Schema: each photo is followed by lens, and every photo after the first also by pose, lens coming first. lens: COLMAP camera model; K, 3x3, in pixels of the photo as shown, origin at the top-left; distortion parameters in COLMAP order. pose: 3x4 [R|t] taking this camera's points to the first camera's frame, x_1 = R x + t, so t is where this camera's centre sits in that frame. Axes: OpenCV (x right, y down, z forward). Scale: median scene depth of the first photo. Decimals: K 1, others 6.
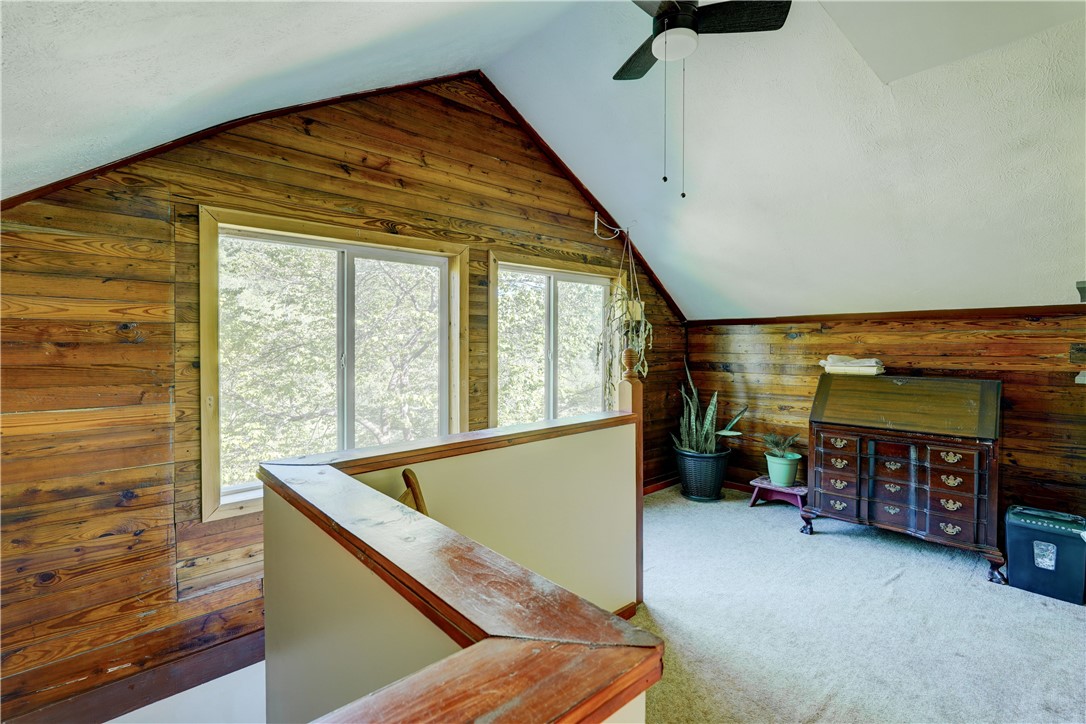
lens RADIAL K [[496.8, 0, 544.8], [0, 496.8, 354.8], [0, 0, 1]] dist [0.031446, 0.000263]
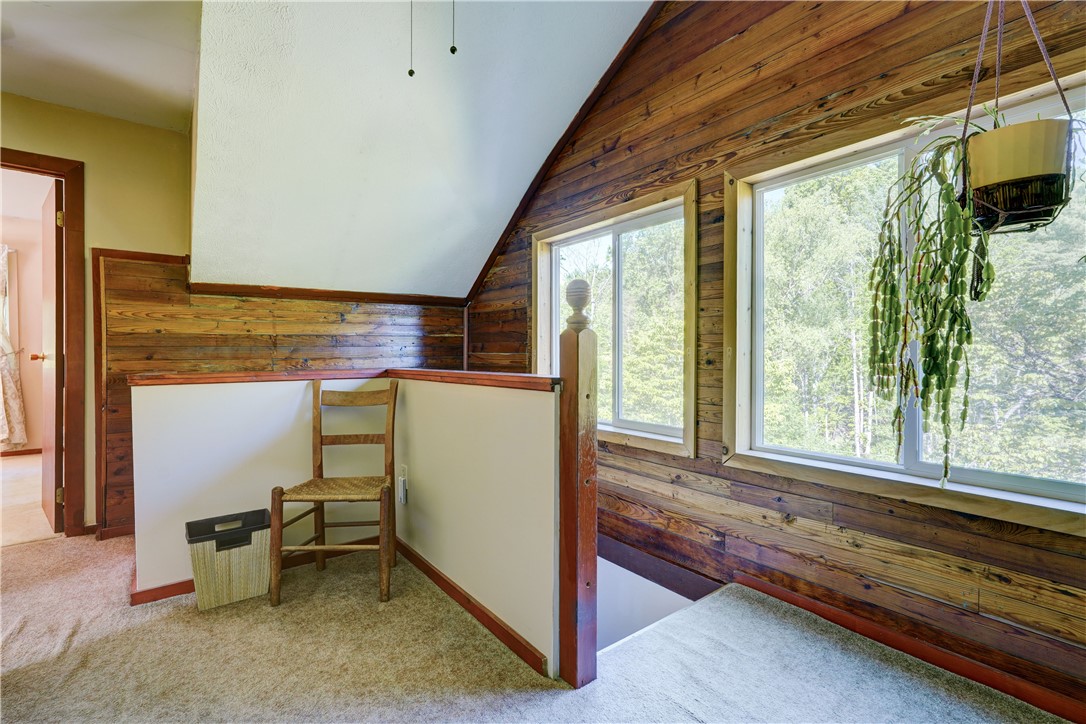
lens RADIAL K [[496.8, 0, 544.8], [0, 496.8, 354.8], [0, 0, 1]] dist [0.031446, 0.000263]
pose [[-0.067371, 0.003689, -0.997721, 0.668830], [-0.020577, 0.999775, 0.005086, 0.064227], [0.997516, 0.020873, -0.067280, 0.824350]]
